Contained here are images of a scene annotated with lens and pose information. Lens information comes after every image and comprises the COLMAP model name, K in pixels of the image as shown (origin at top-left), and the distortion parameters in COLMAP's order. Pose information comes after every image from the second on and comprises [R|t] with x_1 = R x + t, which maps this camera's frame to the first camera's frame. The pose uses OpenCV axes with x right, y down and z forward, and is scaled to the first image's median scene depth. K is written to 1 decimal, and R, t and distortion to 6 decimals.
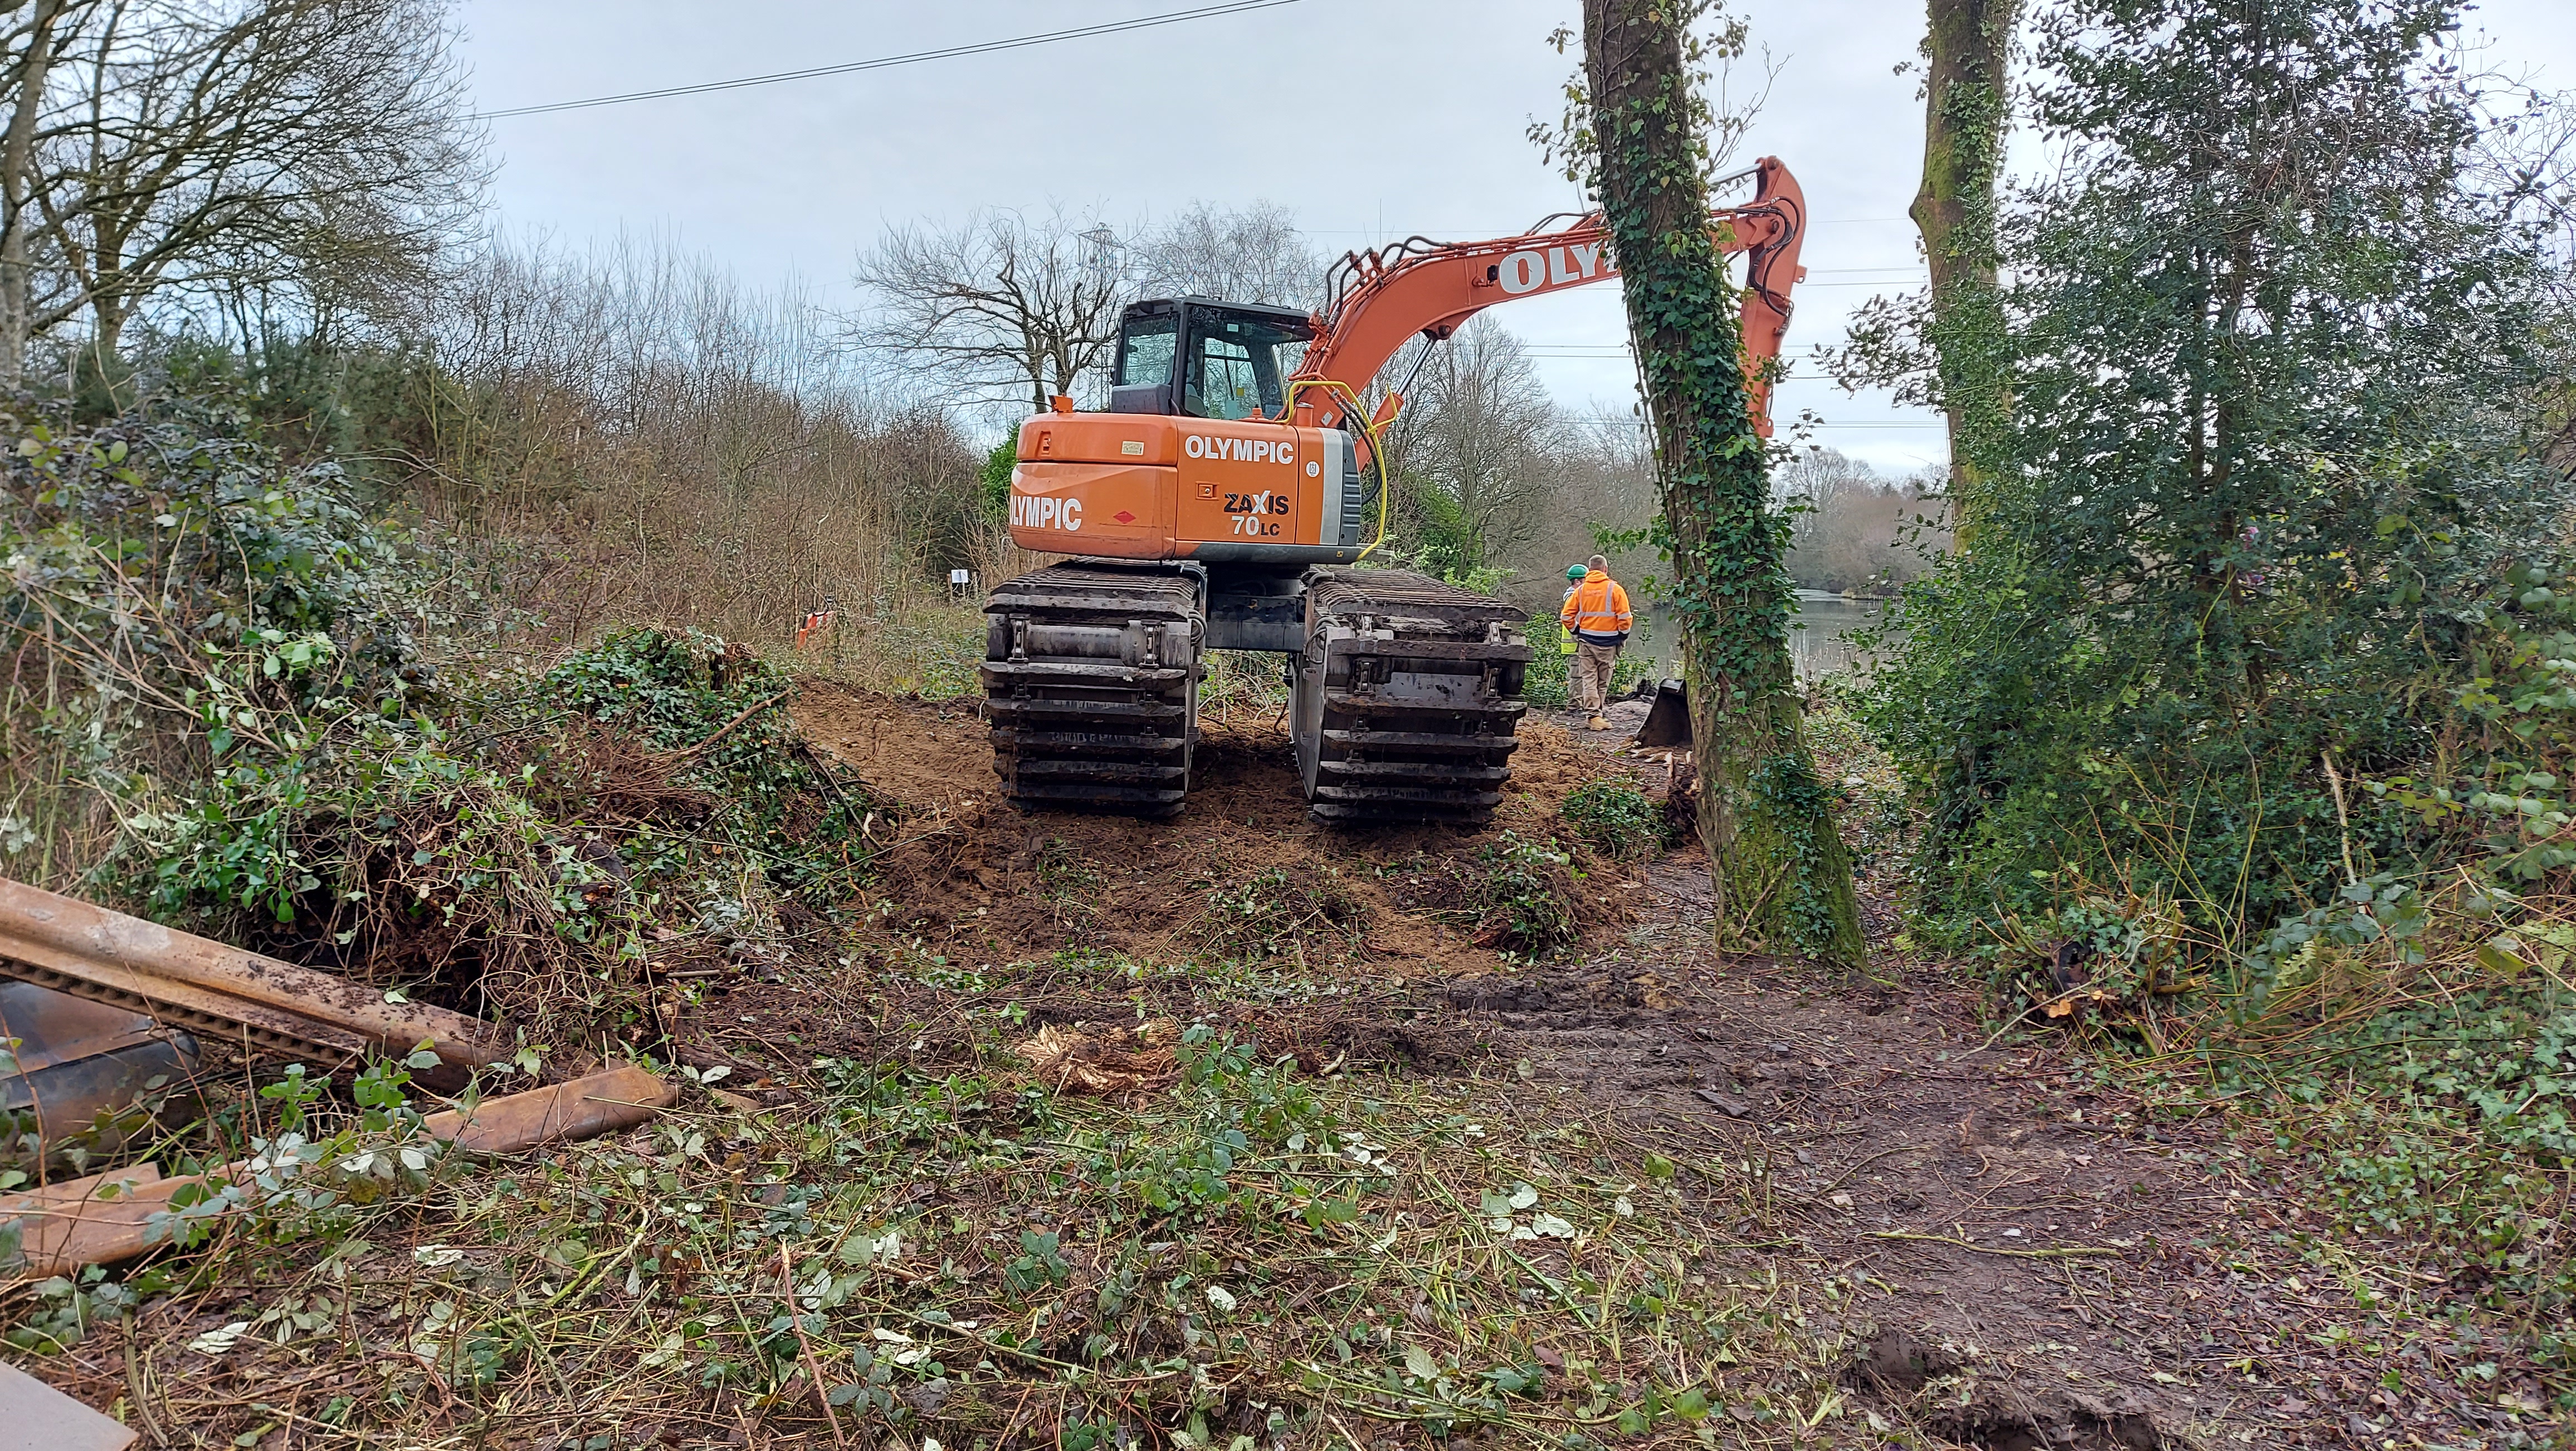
lens RADIAL K [[1839.1, 0, 1309.8], [0, 1839.1, 720.9], [0, 0, 1]] dist [0.083200, -0.092526]
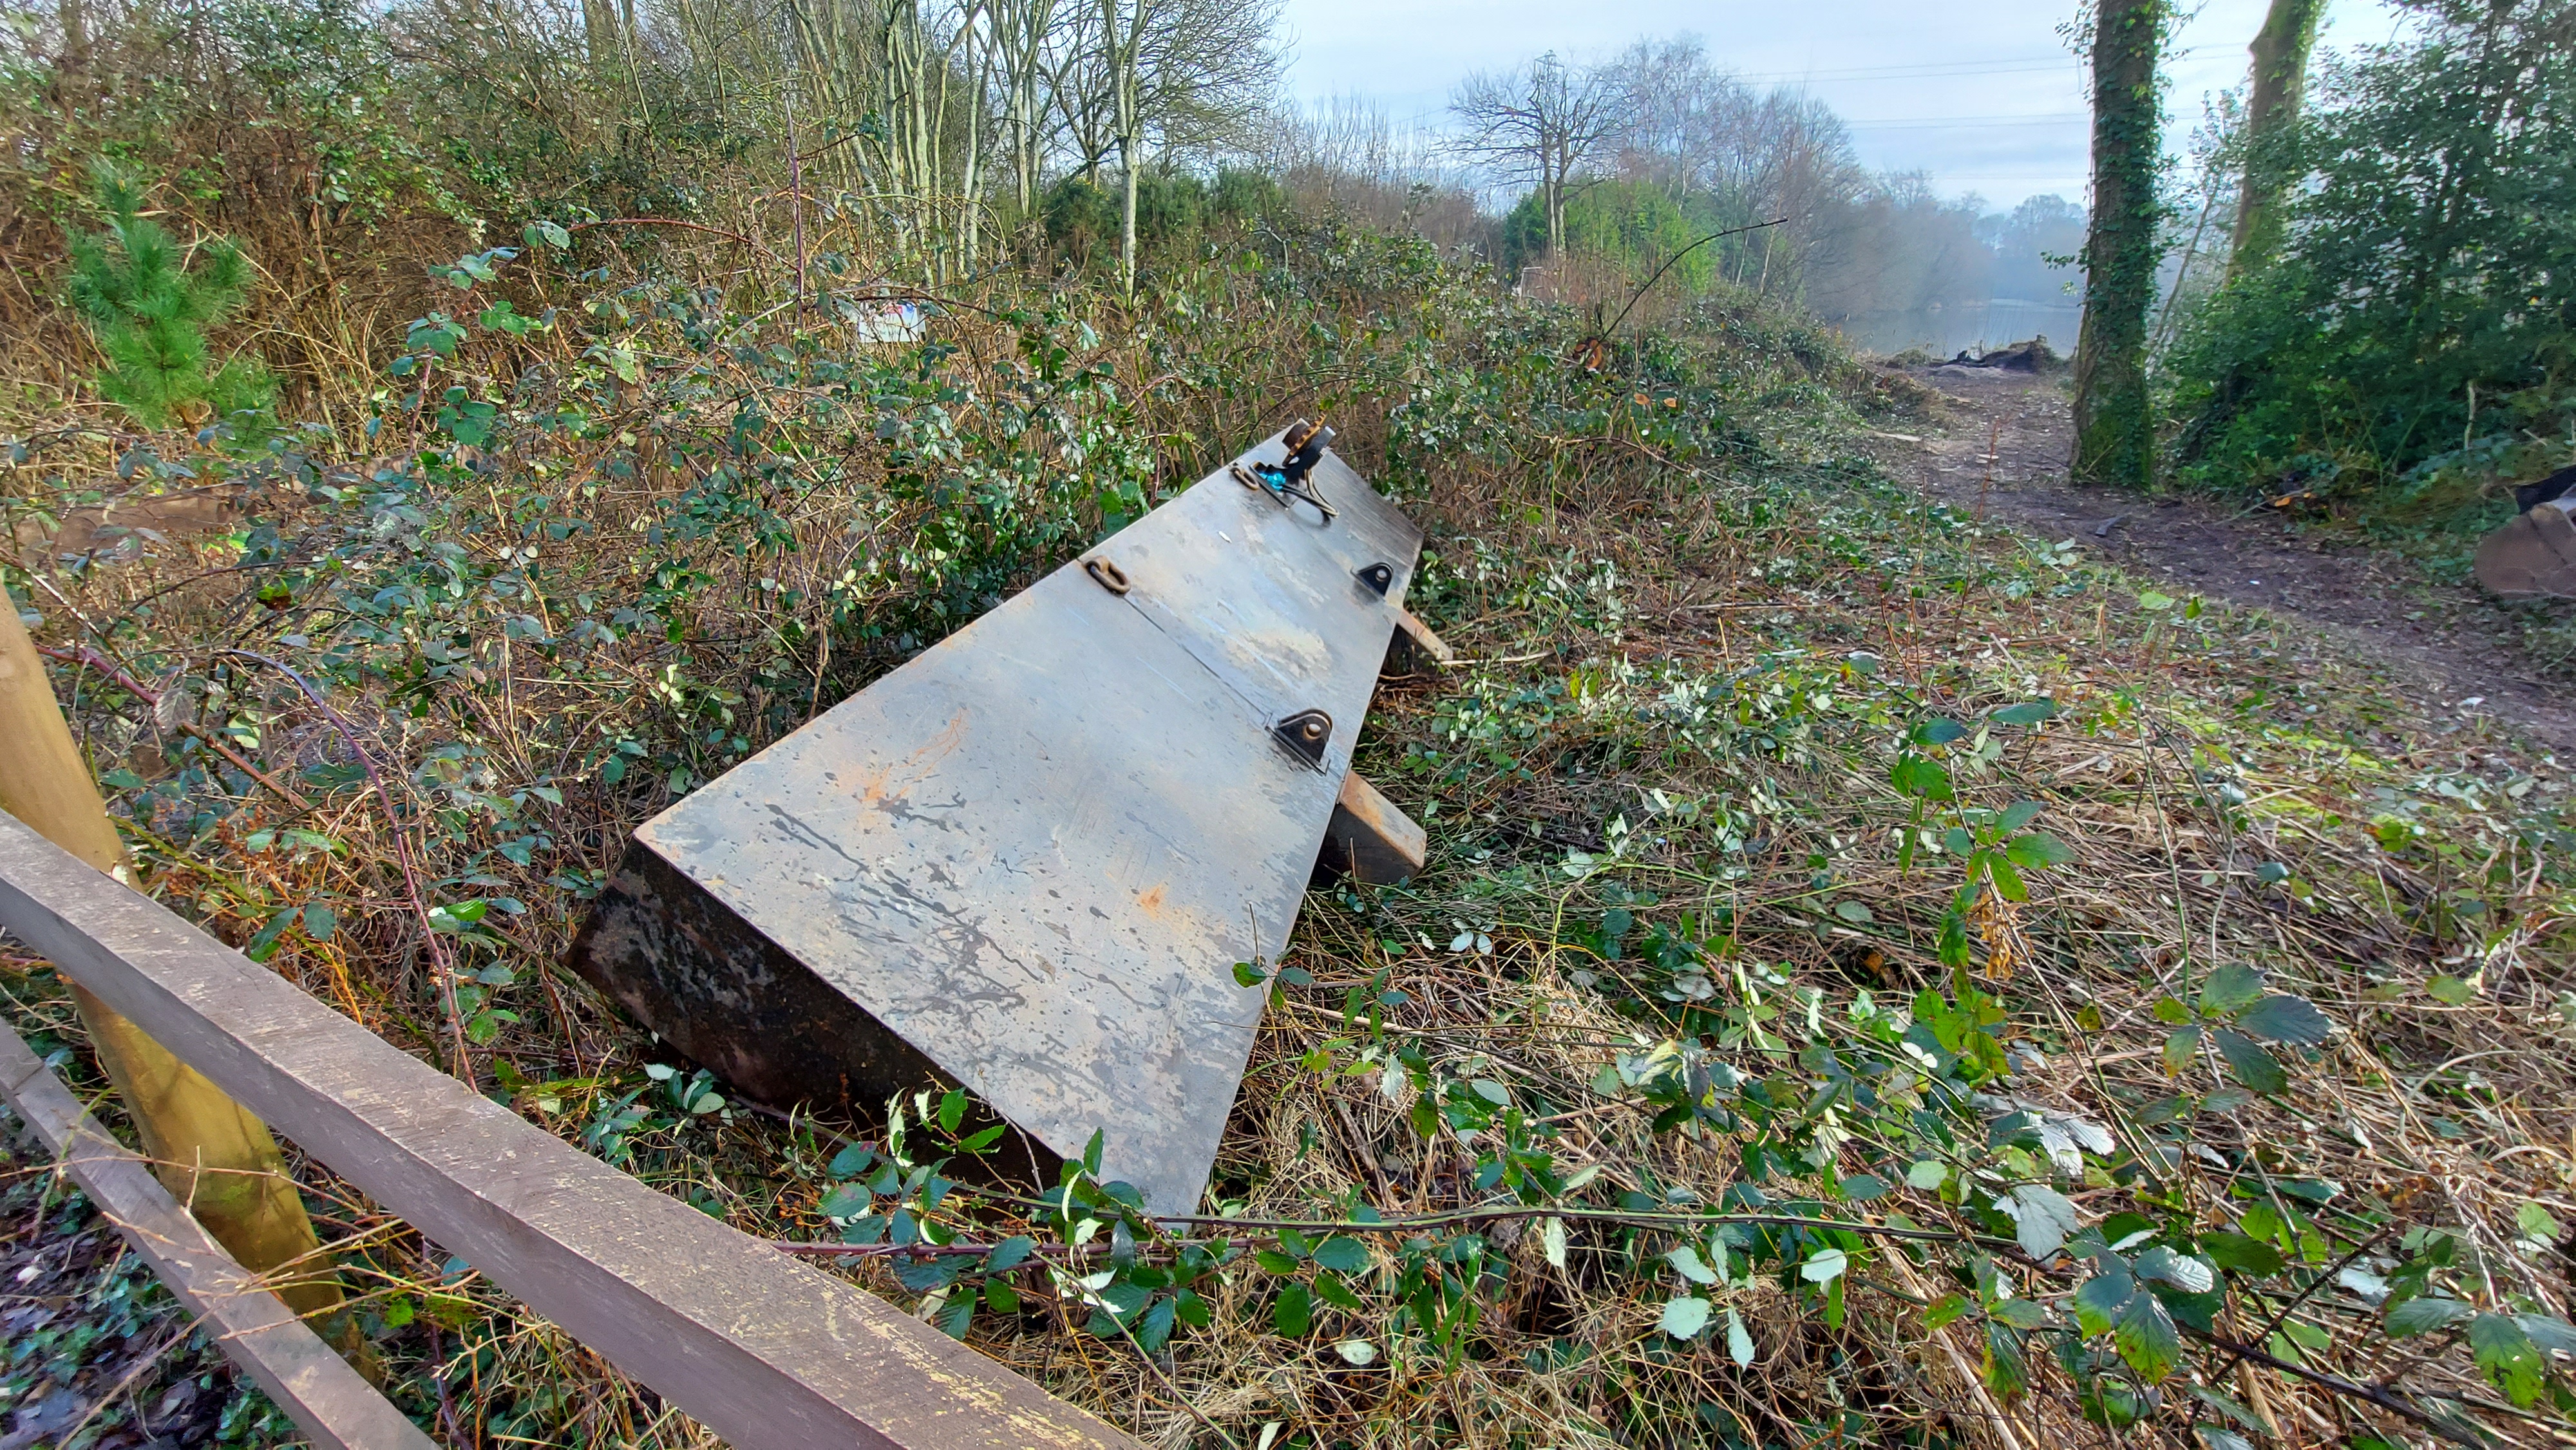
lens RADIAL K [[1031.7, 0, 1290.7], [0, 1031.7, 735.9], [0, 0, 1]] dist [-0.023429, 0.002226]
pose [[0.951934, 0.104951, -0.287762, -0.236794], [-0.006508, 0.946185, 0.323561, 0.032233], [0.306234, -0.306136, 0.901389, -0.350631]]
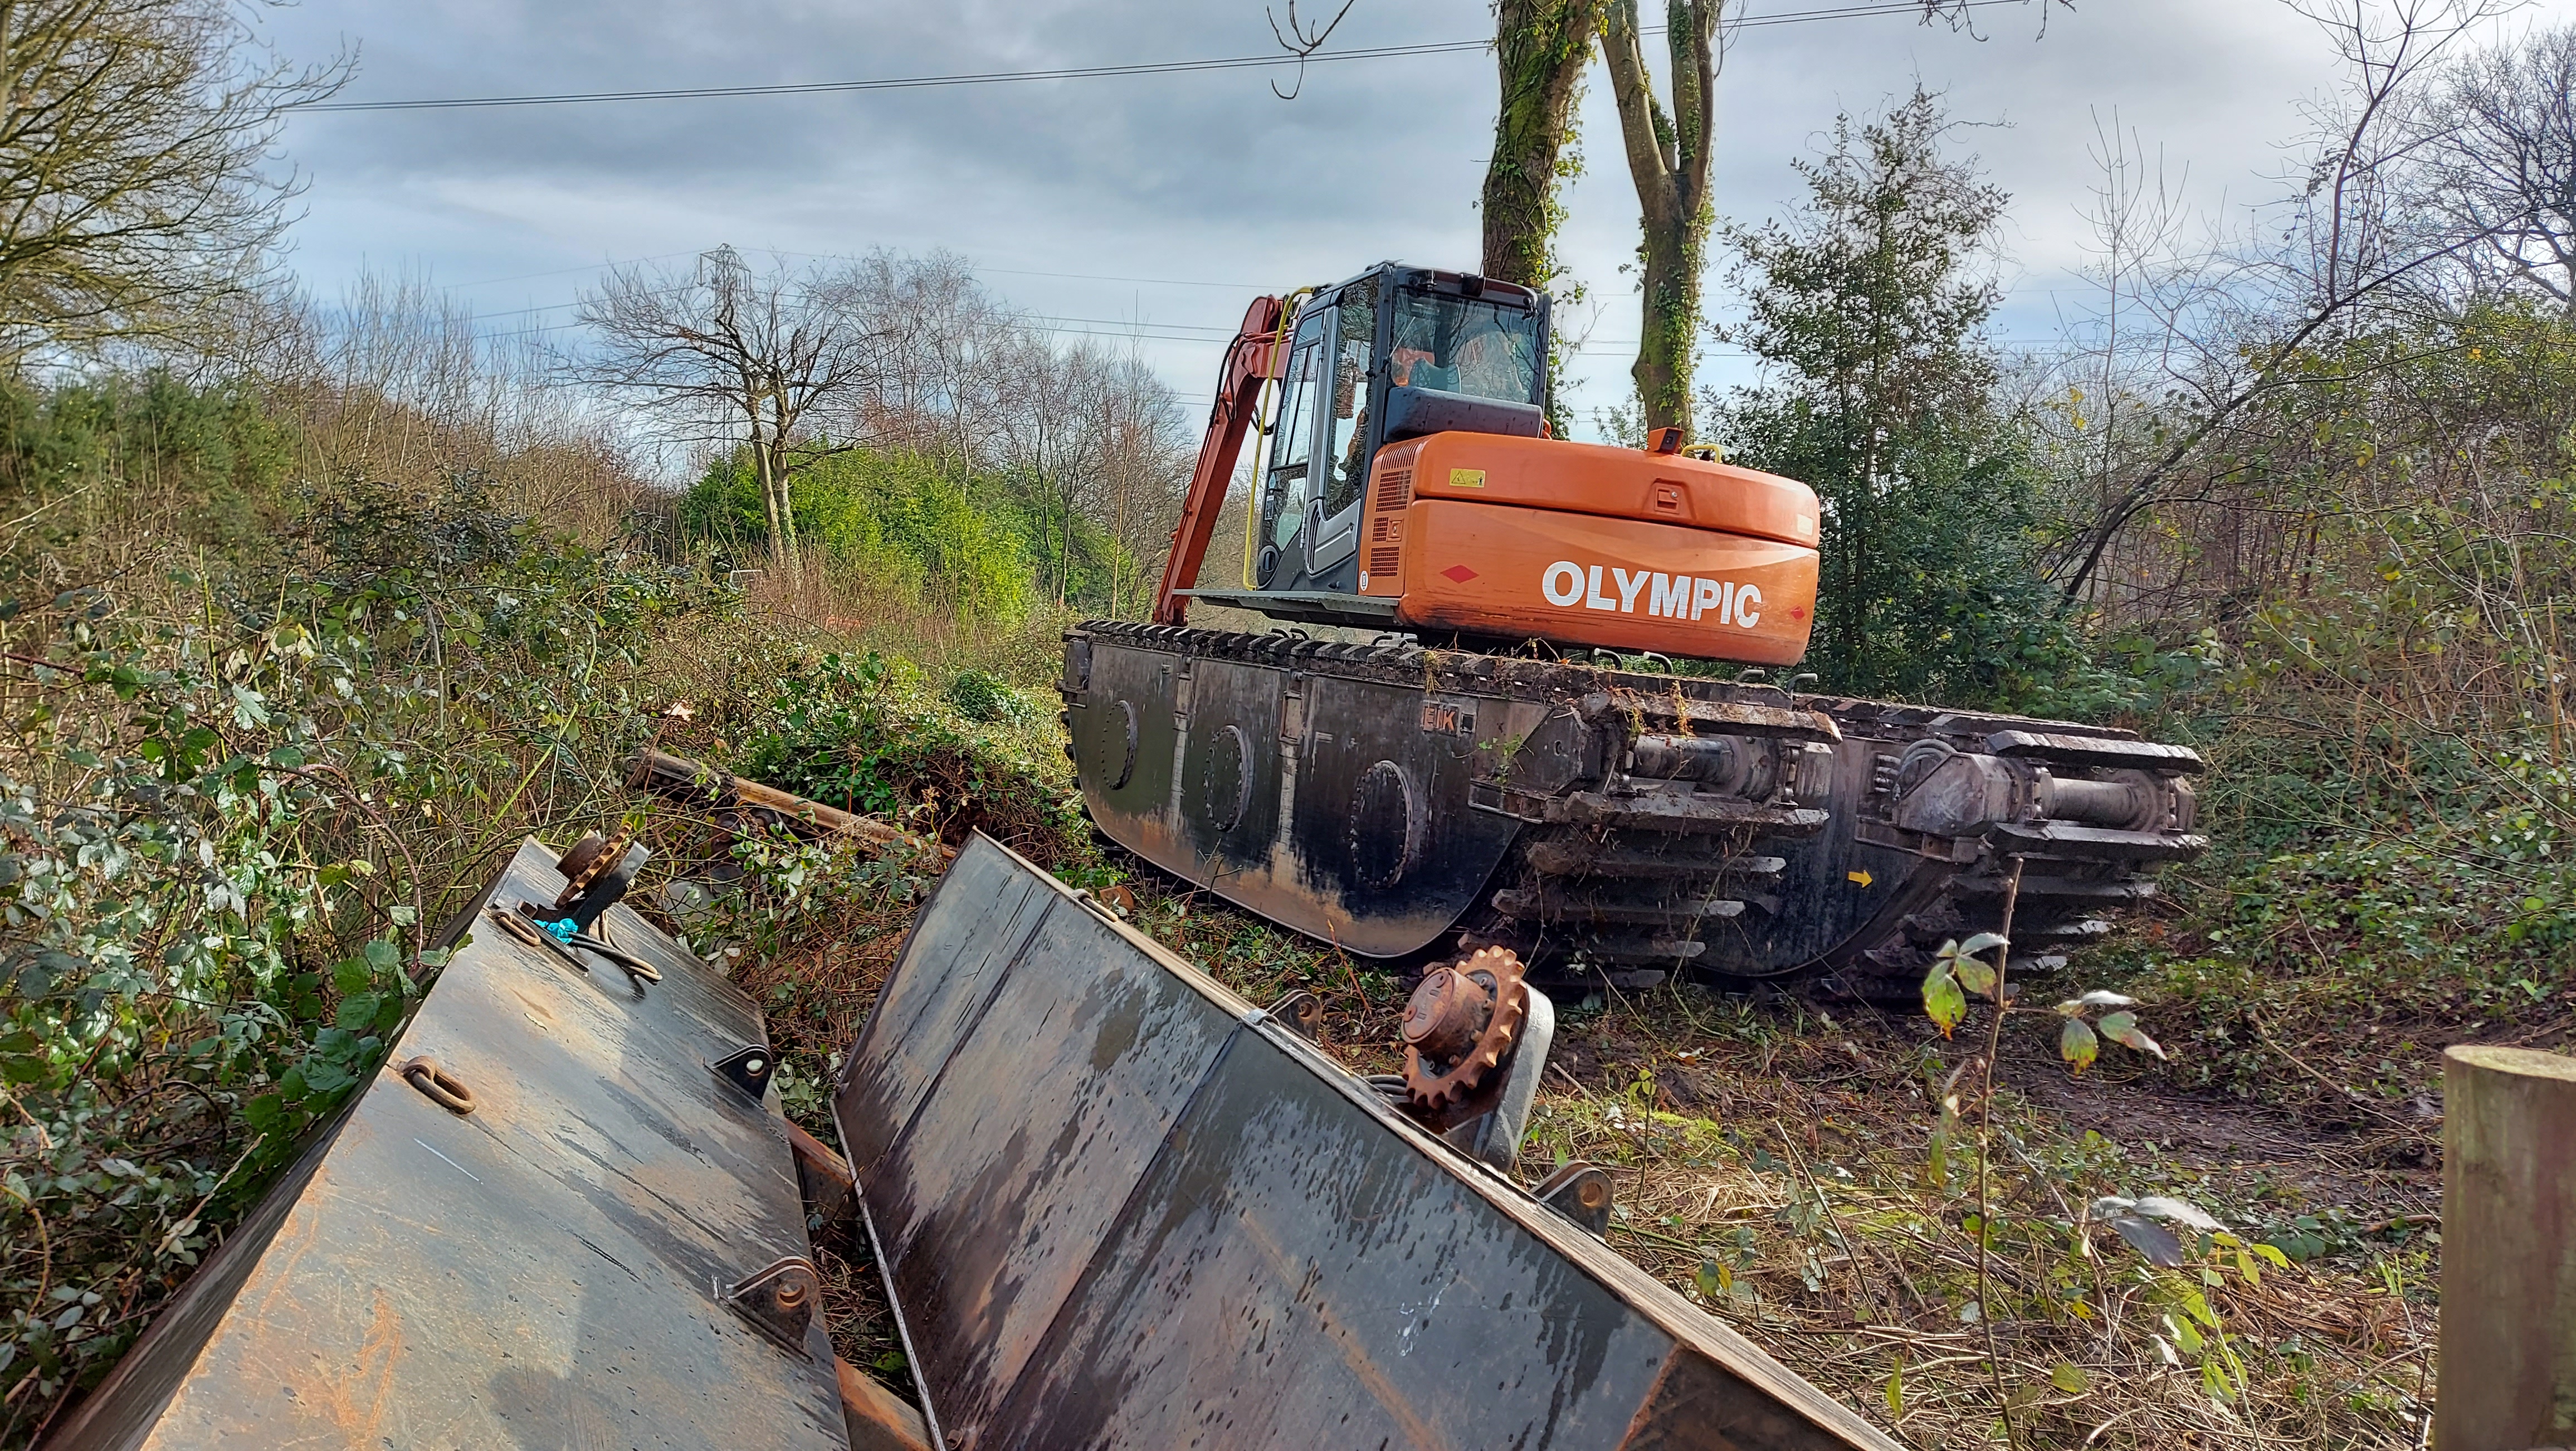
lens RADIAL K [[1839.1, 0, 1314.7], [0, 1839.1, 726.3], [0, 0, 1]] dist [0.083200, -0.092526]
pose [[0.977385, 0.003331, 0.211444, -0.296666], [-0.000065, 0.999881, -0.015451, 0.025306], [-0.211470, 0.015087, 0.977268, -0.449341]]
